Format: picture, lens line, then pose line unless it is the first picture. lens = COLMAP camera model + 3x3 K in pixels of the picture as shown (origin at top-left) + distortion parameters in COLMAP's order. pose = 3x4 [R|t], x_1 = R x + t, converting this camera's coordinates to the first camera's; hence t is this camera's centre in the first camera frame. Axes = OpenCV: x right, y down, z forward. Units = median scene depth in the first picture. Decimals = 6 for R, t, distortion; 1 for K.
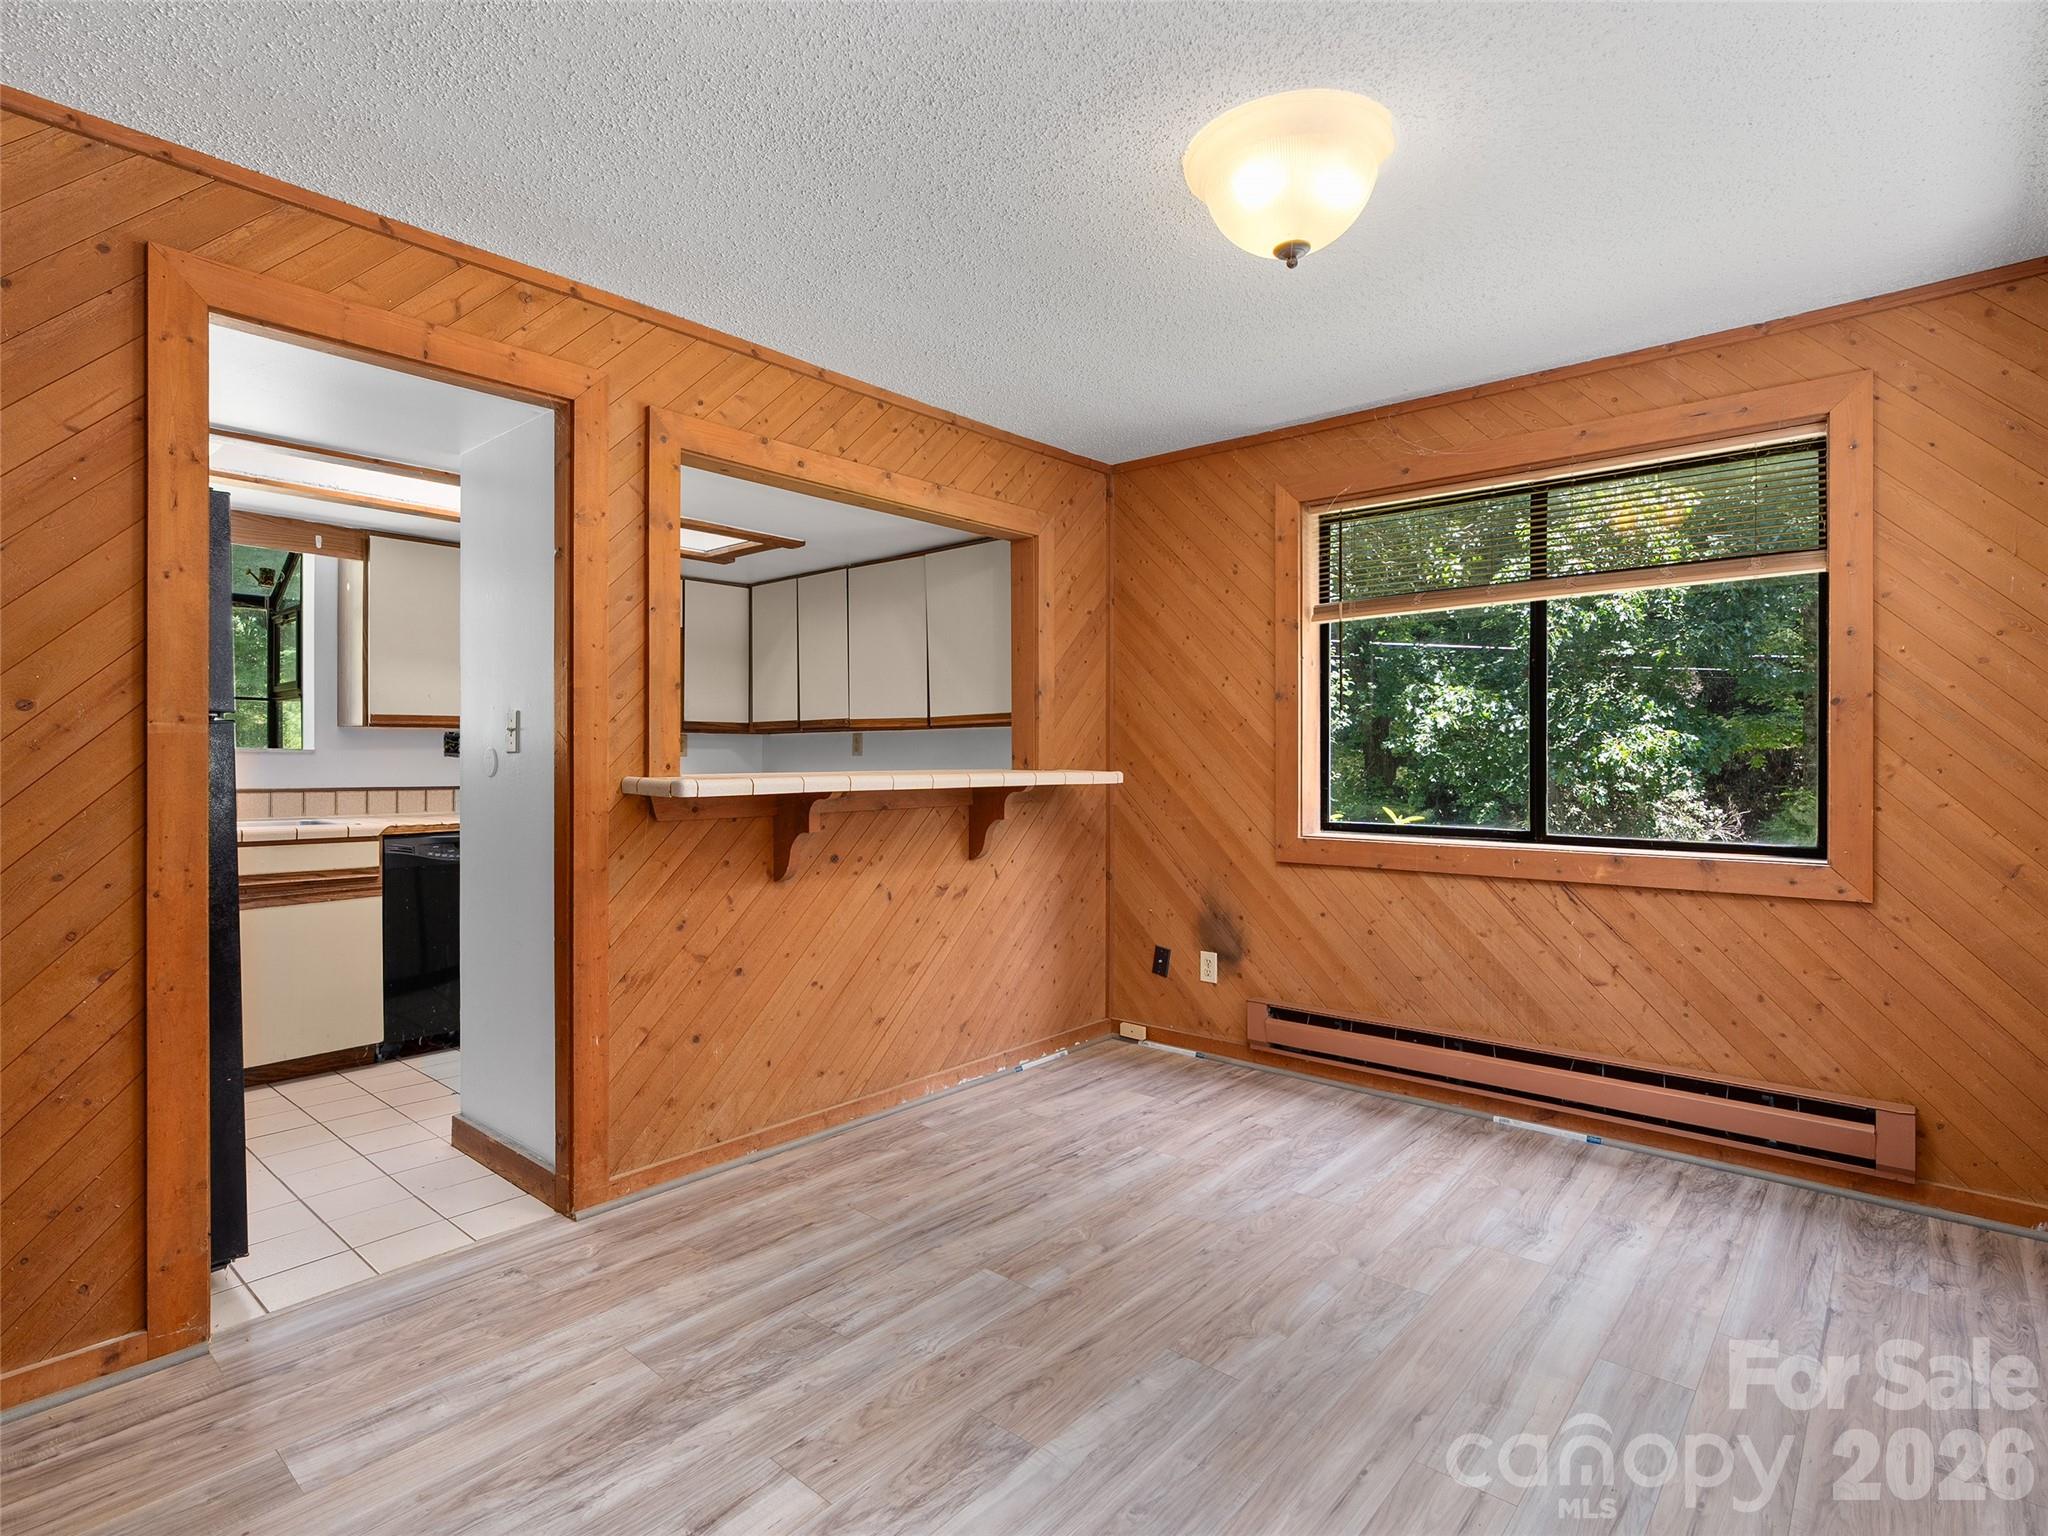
lens RADIAL K [[1039.6, 0, 1015.0], [0, 1039.6, 761.8], [0, 0, 1]] dist [-0.013407, 0.007304]
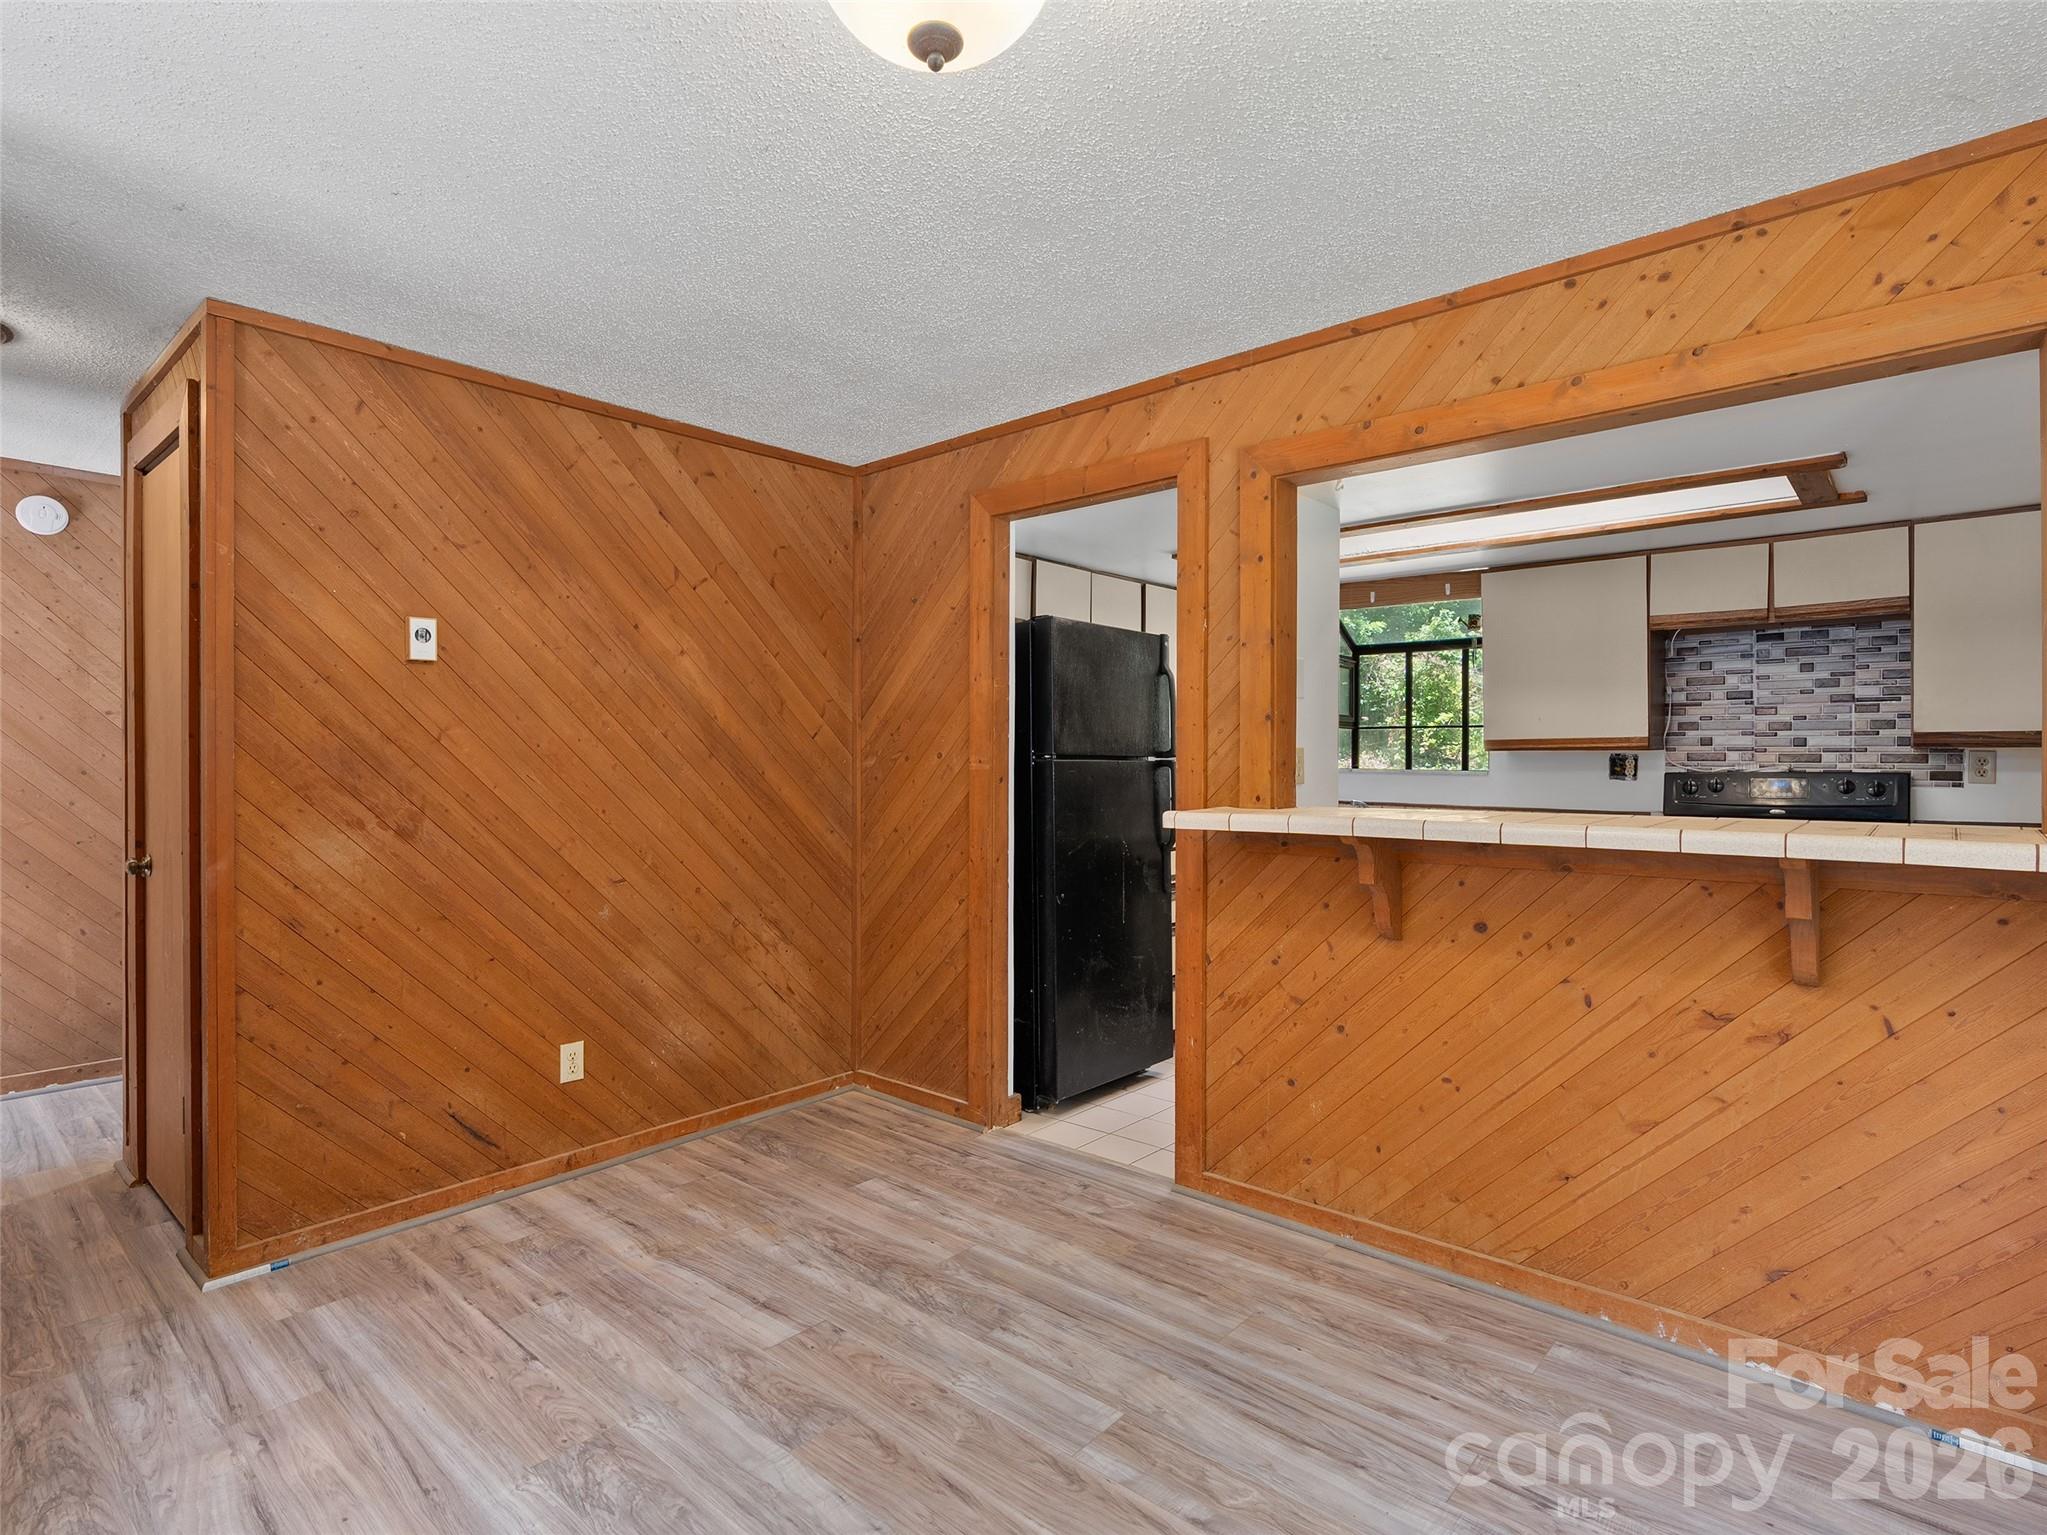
lens RADIAL K [[1039.1, 0, 1014.5], [0, 1039.1, 761.3], [0, 0, 1]] dist [-0.013407, 0.007304]
pose [[-0.005980, -0.001261, -0.999981, 0.714759], [-0.004241, 0.999990, -0.001235, -0.031024], [0.999973, 0.004234, -0.005986, 0.811598]]
